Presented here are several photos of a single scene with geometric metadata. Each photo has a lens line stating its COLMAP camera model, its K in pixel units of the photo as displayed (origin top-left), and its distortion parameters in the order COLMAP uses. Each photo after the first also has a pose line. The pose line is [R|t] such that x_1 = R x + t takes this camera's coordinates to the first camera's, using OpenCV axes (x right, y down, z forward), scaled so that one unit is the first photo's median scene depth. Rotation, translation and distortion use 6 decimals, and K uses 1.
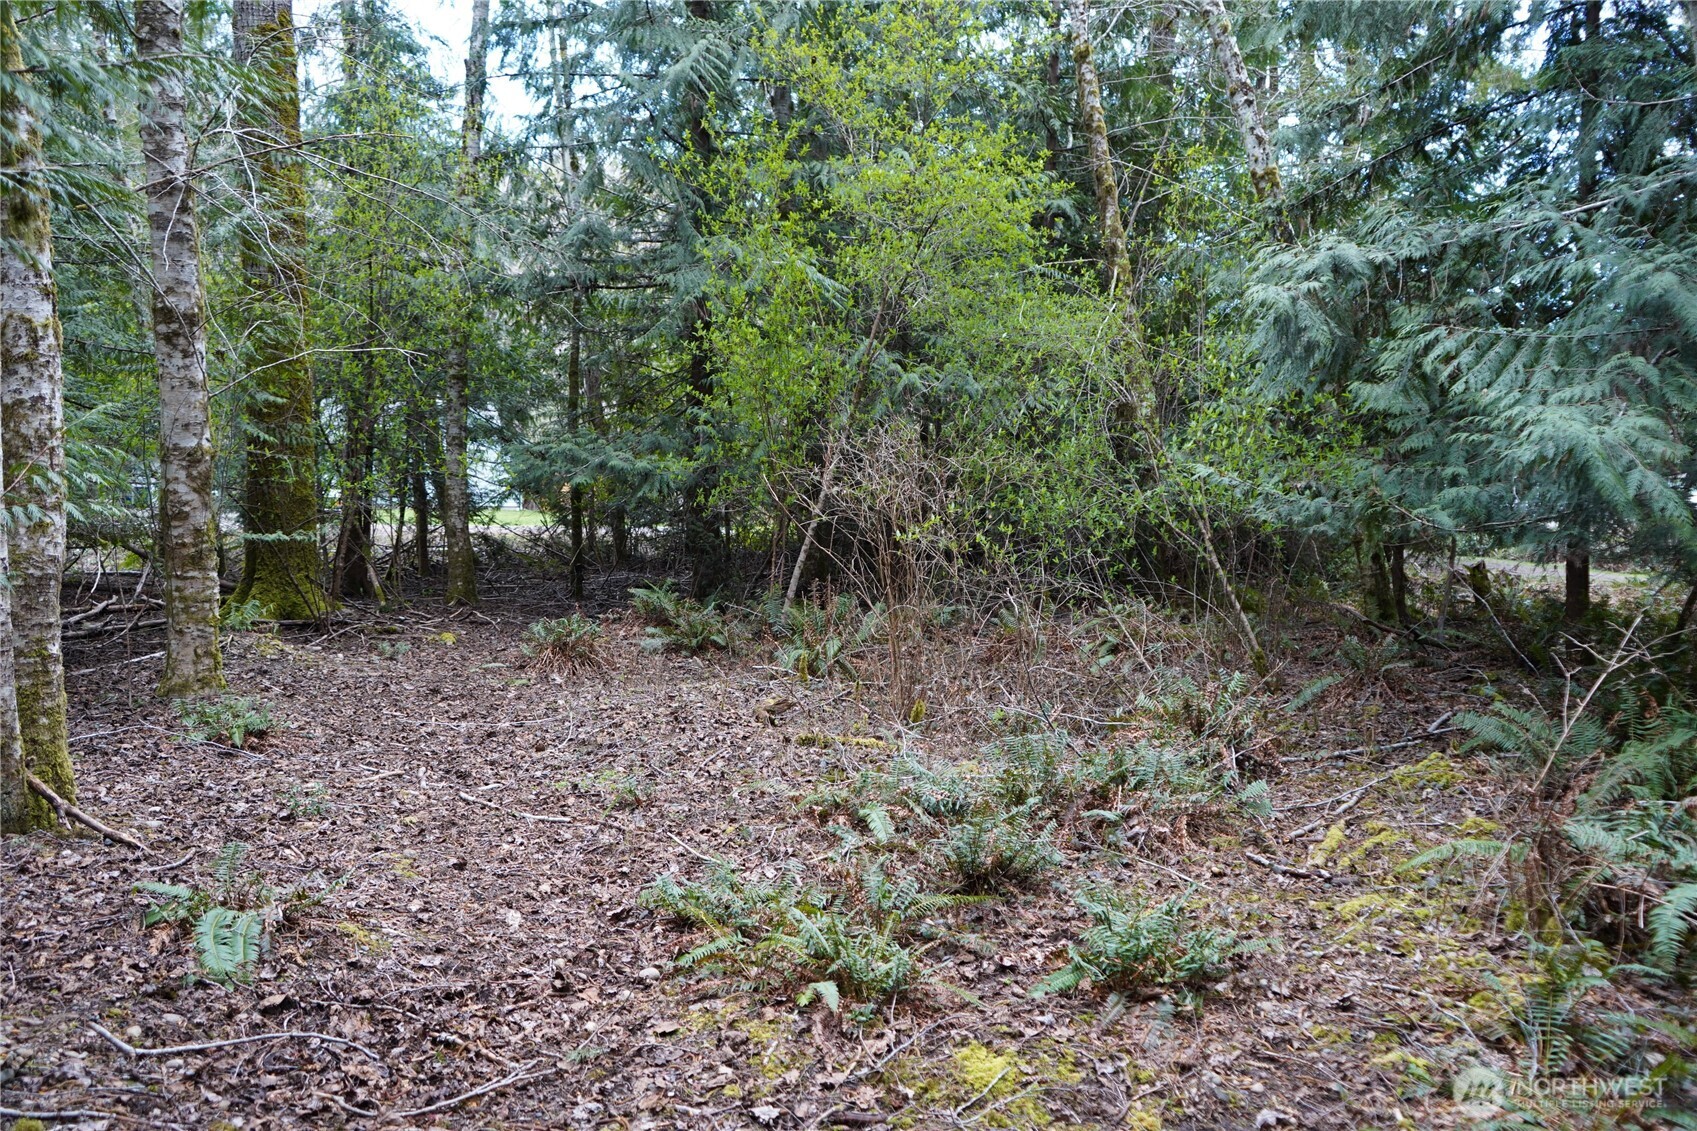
lens RADIAL K [[1429.2, 0, 851.5], [0, 1429.2, 563.8], [0, 0, 1]] dist [-0.005293, -0.003084]
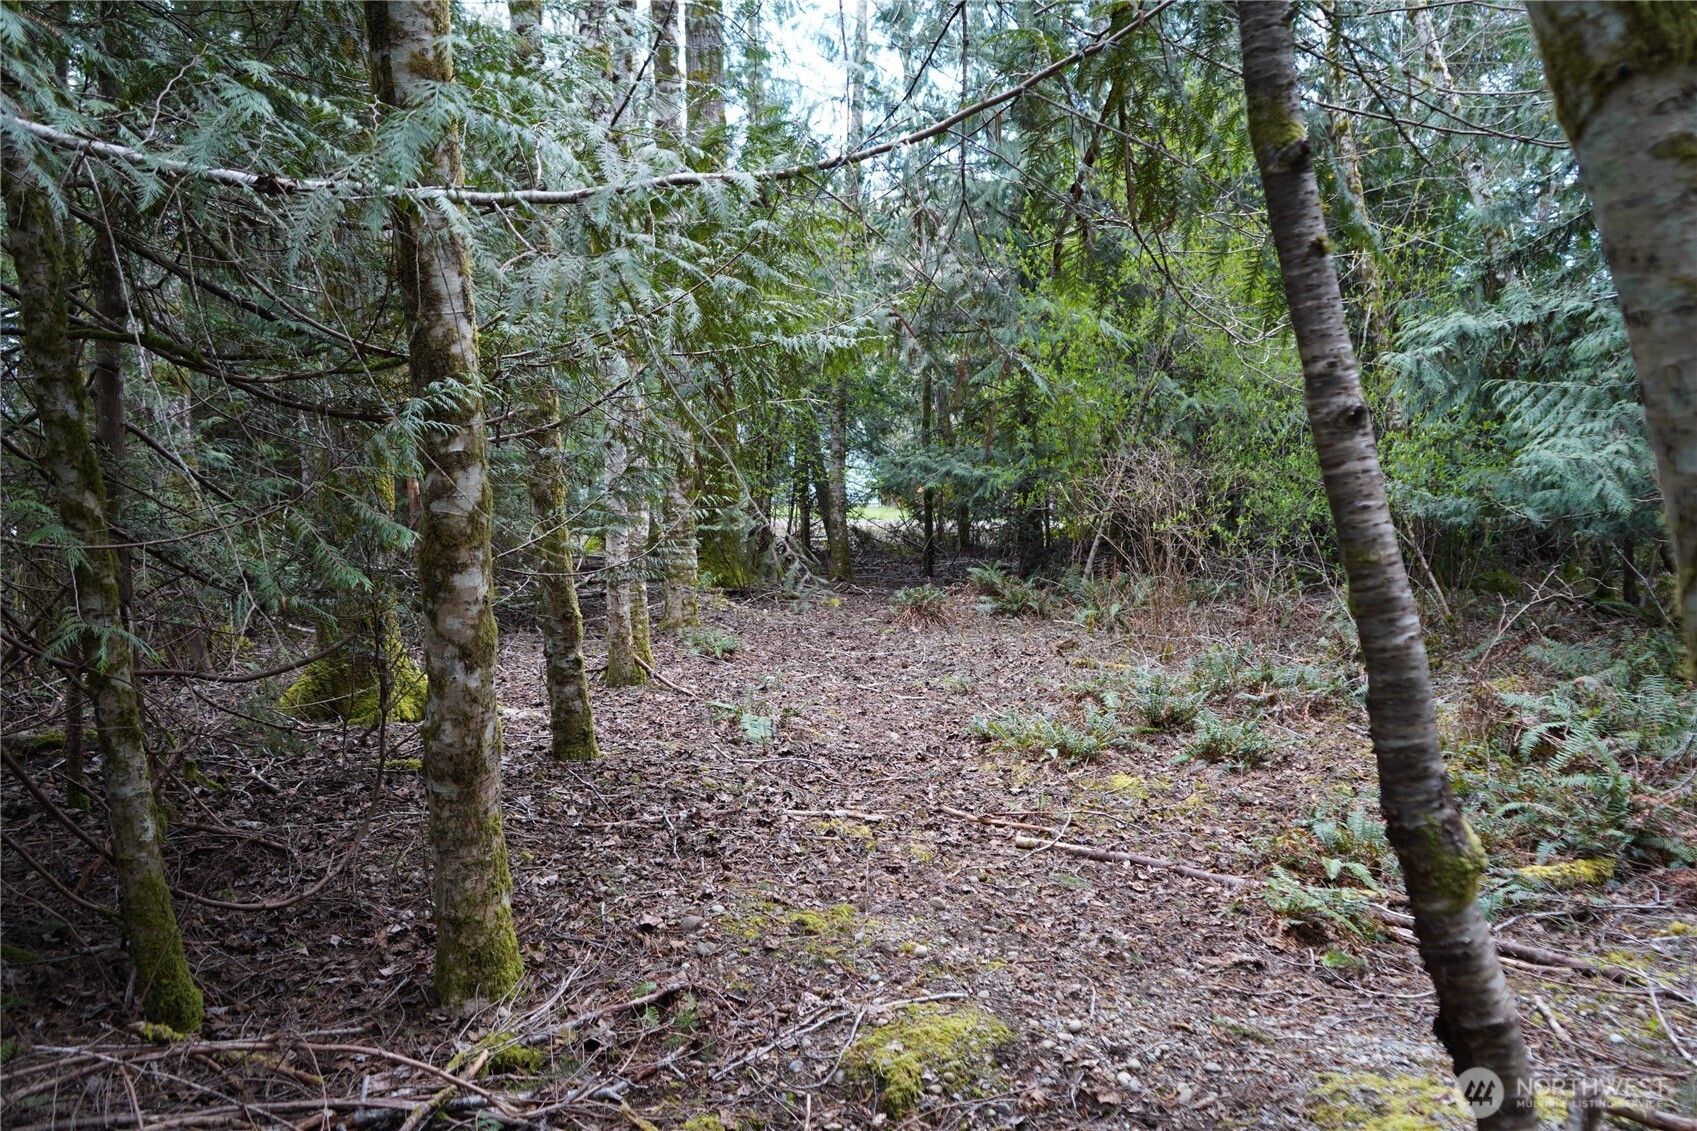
lens RADIAL K [[1363.2, 0, 846.0], [0, 1363.2, 561.5], [0, 0, 1]] dist [-0.002649, -0.000074]
pose [[0.968952, 0.005656, -0.247185, 0.056346], [-0.004786, 0.999980, 0.004121, 0.009093], [0.247203, -0.002810, 0.968960, -0.298392]]
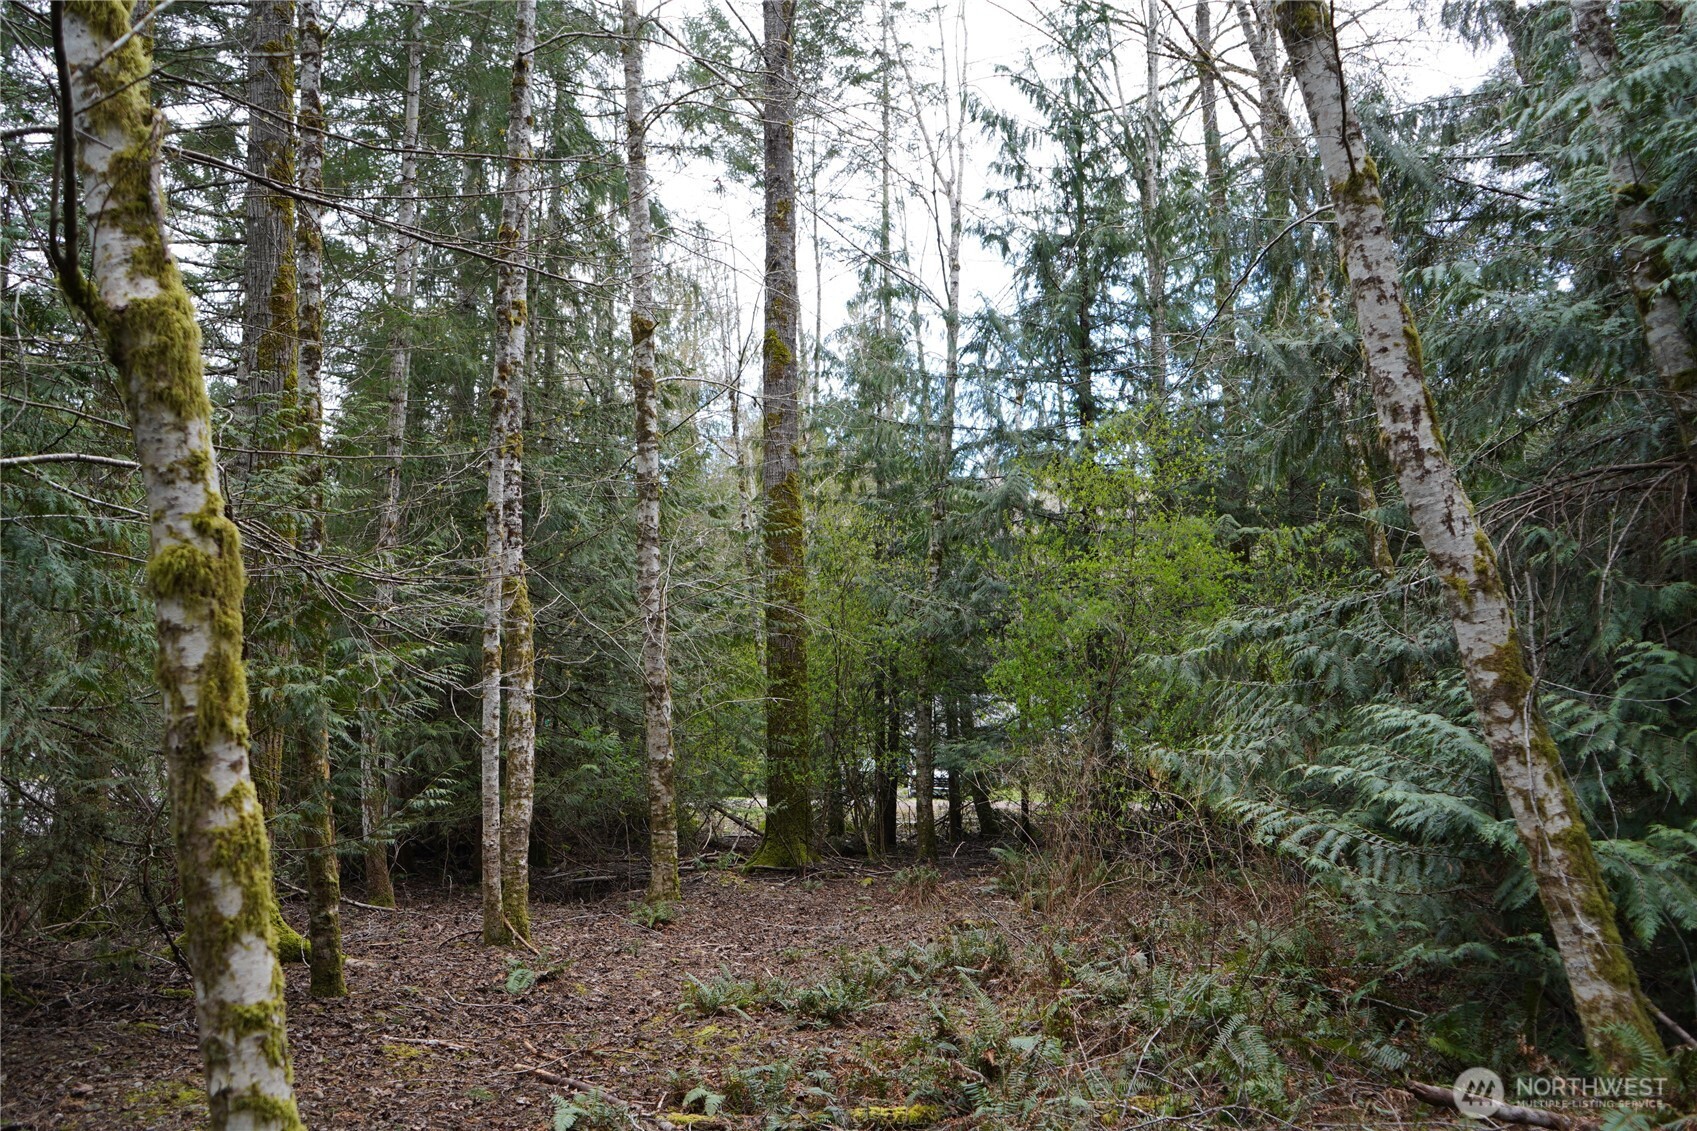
lens RADIAL K [[1363.2, 0, 848.0], [0, 1363.2, 569.4], [0, 0, 1]] dist [-0.002649, -0.000074]
pose [[0.881880, -0.074016, -0.465627, 0.436042], [-0.017468, 0.981793, -0.189149, 0.002626], [0.471150, 0.174940, 0.864531, -0.318754]]
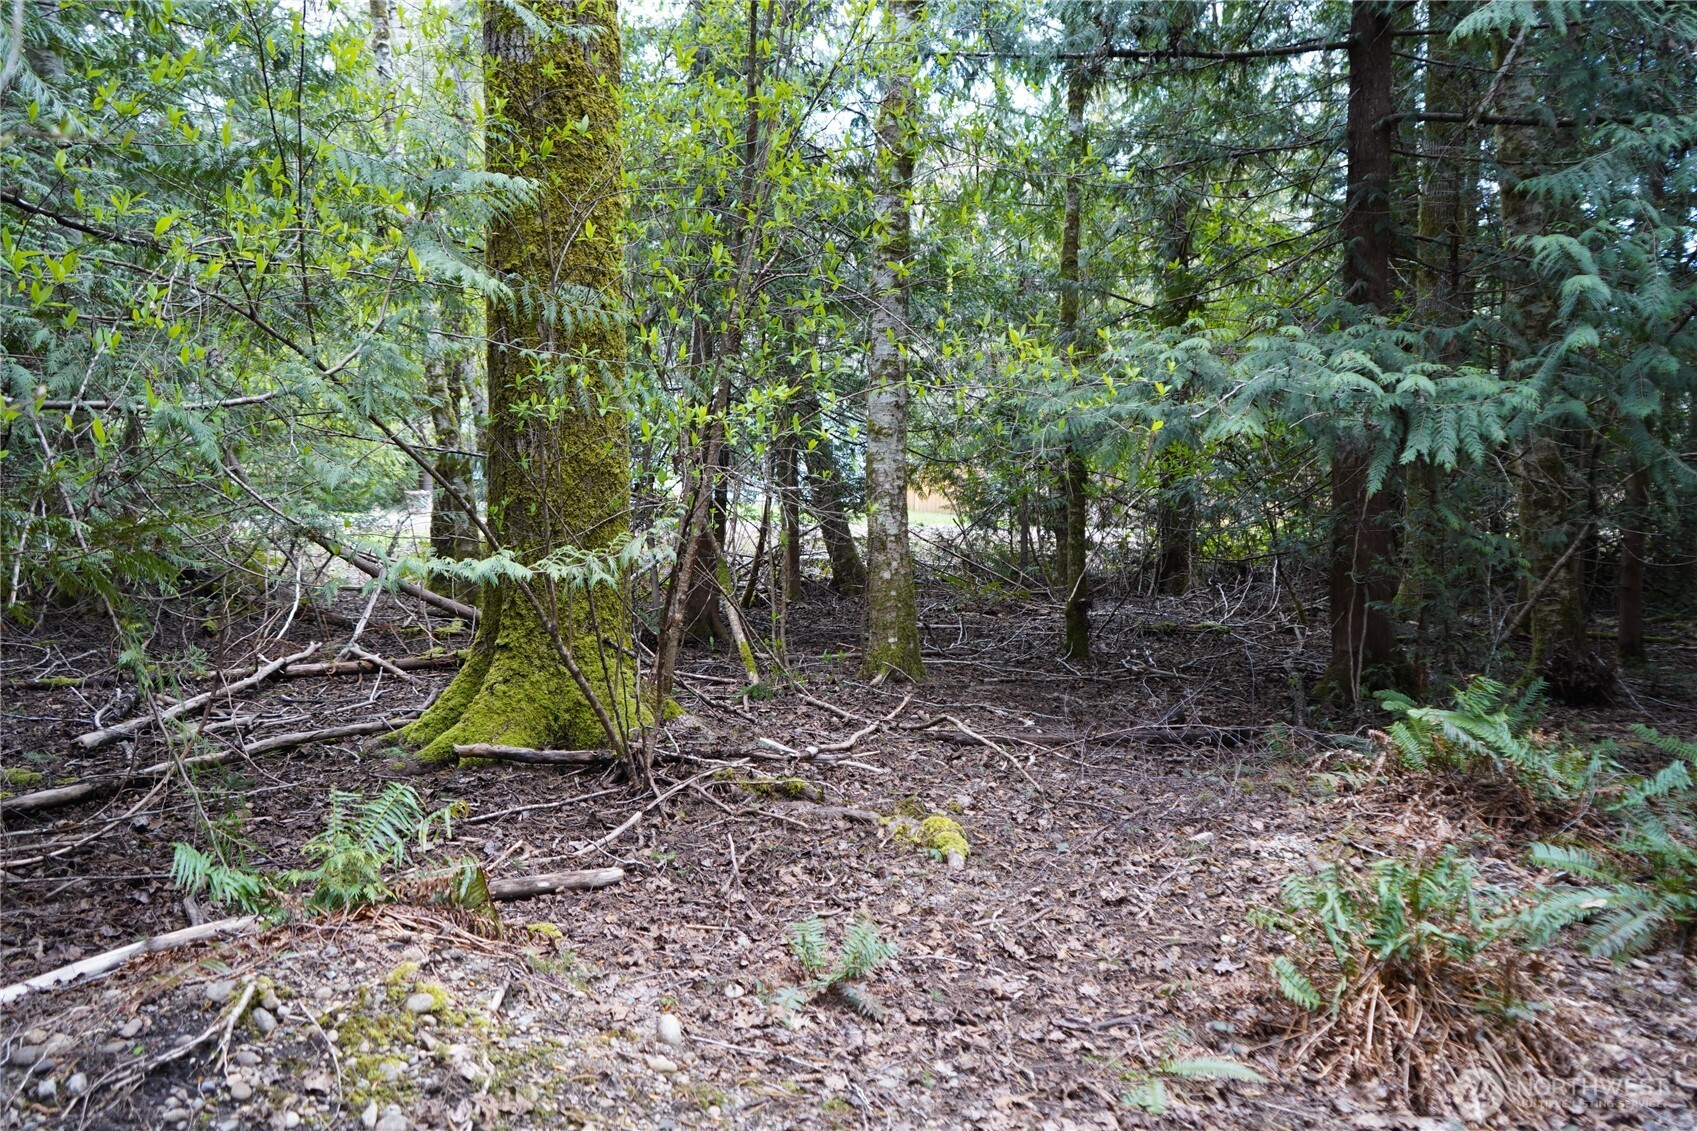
lens RADIAL K [[1363.2, 0, 847.7], [0, 1363.2, 563.8], [0, 0, 1]] dist [-0.002649, -0.000074]
pose [[0.975817, 0.012593, -0.218227, -0.270856], [-0.011754, 0.999918, 0.005144, -0.024015], [0.218274, -0.002454, 0.975884, 0.757622]]
